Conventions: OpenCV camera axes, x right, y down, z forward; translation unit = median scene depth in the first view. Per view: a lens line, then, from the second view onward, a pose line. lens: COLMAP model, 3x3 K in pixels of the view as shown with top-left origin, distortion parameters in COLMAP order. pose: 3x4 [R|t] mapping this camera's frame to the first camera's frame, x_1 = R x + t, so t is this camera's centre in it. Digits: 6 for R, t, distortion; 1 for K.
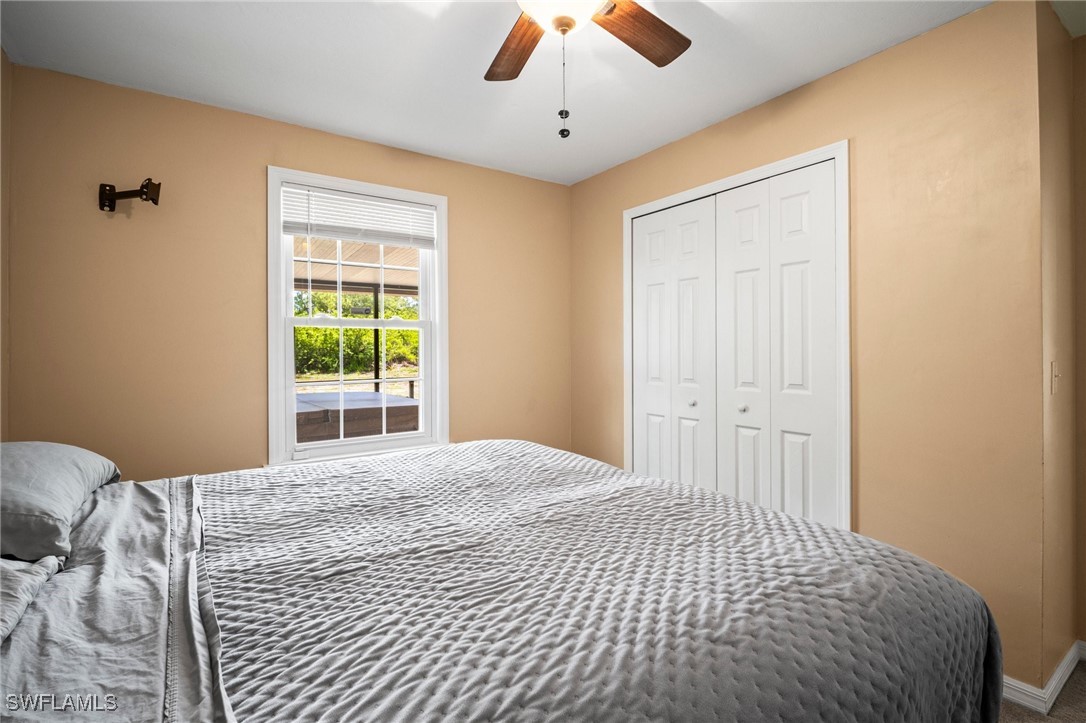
lens RADIAL K [[504.9, 0, 538.0], [0, 504.9, 349.9], [0, 0, 1]] dist [-0.000242, -0.000017]
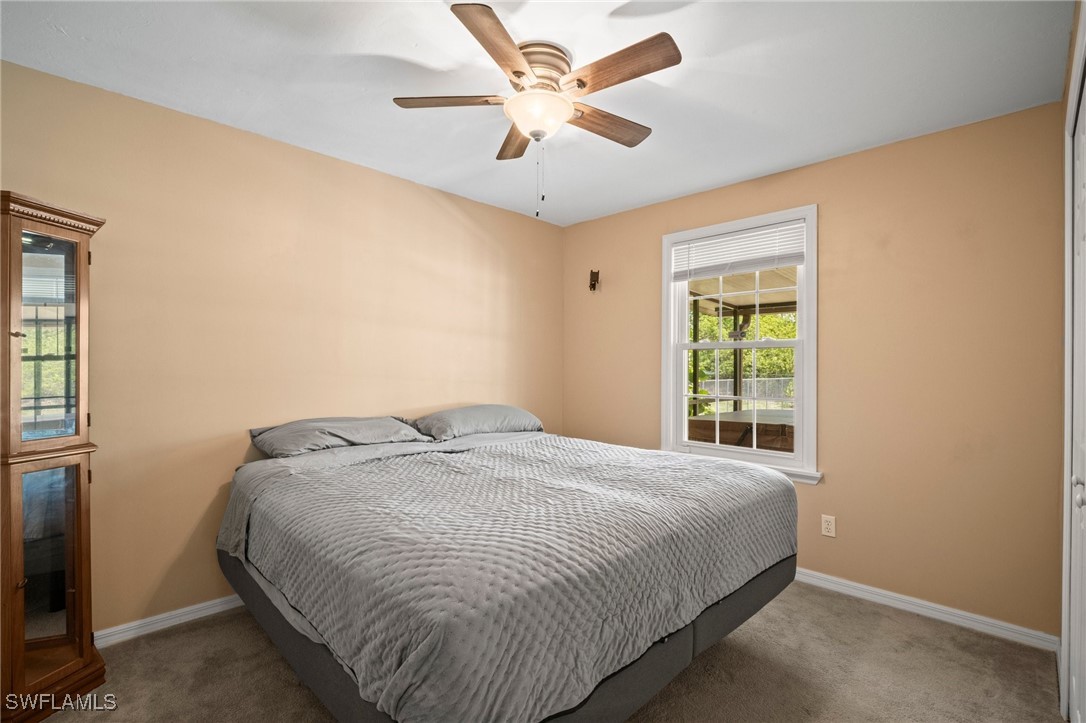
lens RADIAL K [[504.9, 0, 537.2], [0, 504.9, 367.9], [0, 0, 1]] dist [-0.000242, -0.000017]
pose [[0.187150, 0.008236, -0.982297, 0.687880], [-0.006977, 0.999951, 0.007055, -0.008055], [0.982306, 0.005533, 0.187199, 0.362170]]
